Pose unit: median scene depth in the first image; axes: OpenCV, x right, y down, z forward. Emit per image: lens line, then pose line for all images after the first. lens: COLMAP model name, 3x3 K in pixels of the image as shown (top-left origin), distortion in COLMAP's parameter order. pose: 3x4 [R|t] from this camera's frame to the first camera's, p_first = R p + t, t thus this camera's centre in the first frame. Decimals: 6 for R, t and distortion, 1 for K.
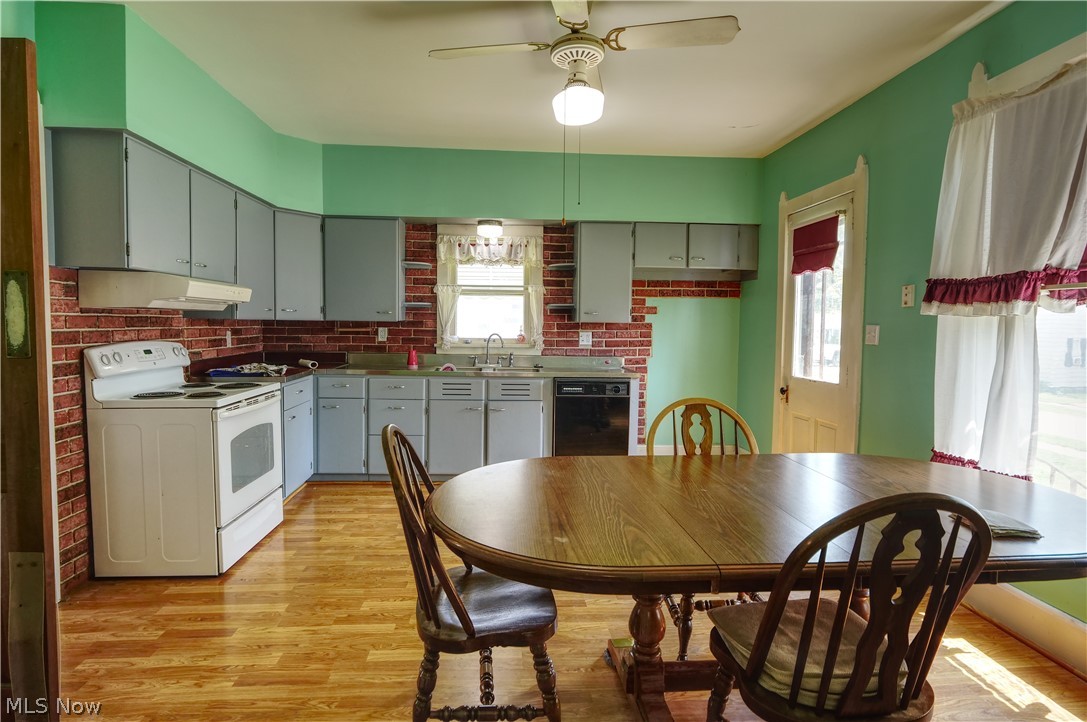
lens RADIAL K [[545.5, 0, 534.6], [0, 545.5, 351.5], [0, 0, 1]] dist [-0.008645, -0.000903]
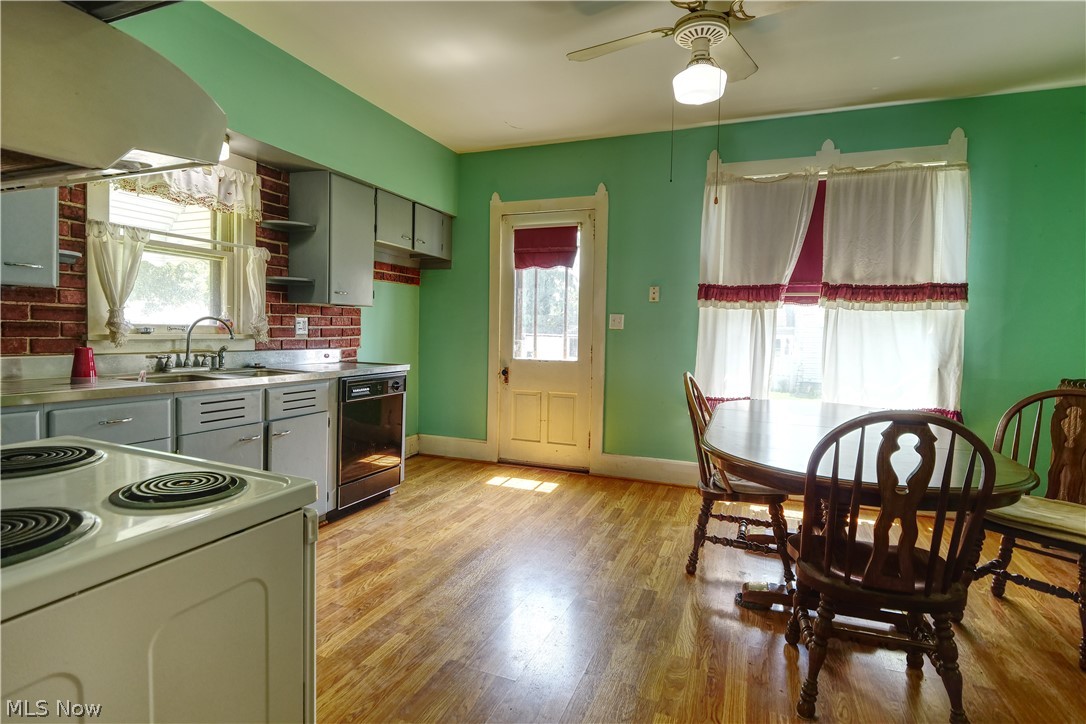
lens RADIAL K [[545.0, 0, 540.4], [0, 545.0, 352.7], [0, 0, 1]] dist [-0.008645, -0.000903]
pose [[0.455065, -0.040505, 0.889536, -0.493512], [0.029107, 0.999108, 0.030604, -0.000237], [-0.889982, 0.011965, 0.455838, 0.418862]]
